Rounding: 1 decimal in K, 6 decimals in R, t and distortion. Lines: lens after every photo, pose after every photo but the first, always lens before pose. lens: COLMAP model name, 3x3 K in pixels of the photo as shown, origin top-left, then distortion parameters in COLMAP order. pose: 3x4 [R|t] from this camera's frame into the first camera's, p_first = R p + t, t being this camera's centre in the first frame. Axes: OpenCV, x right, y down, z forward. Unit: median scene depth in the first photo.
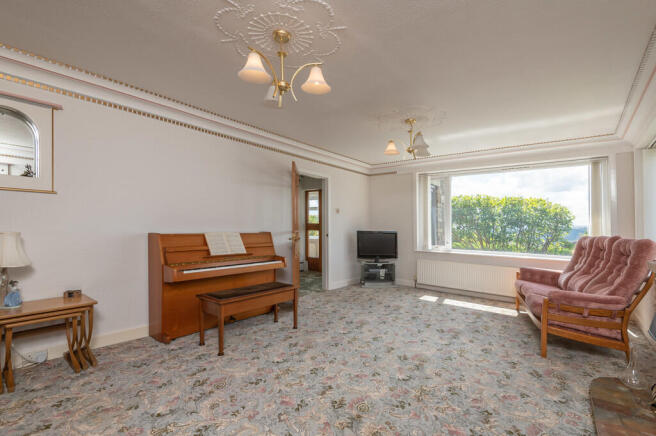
lens RADIAL K [[300.9, 0, 324.8], [0, 300.9, 232.0], [0, 0, 1]] dist [0.004589, -0.003698]
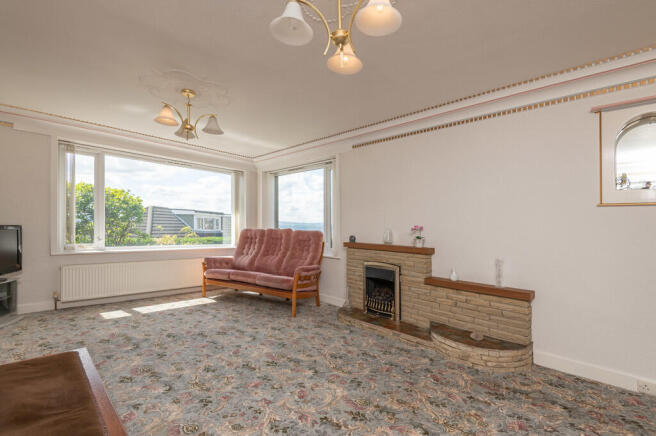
lens RADIAL K [[300.9, 0, 327.3], [0, 300.9, 218.5], [0, 0, 1]] dist [0.004589, -0.003698]
pose [[0.089357, 0.013456, 0.995909, -0.426726], [-0.005285, 0.999901, -0.013036, -0.015044], [-0.995986, -0.004098, 0.089419, 0.478363]]
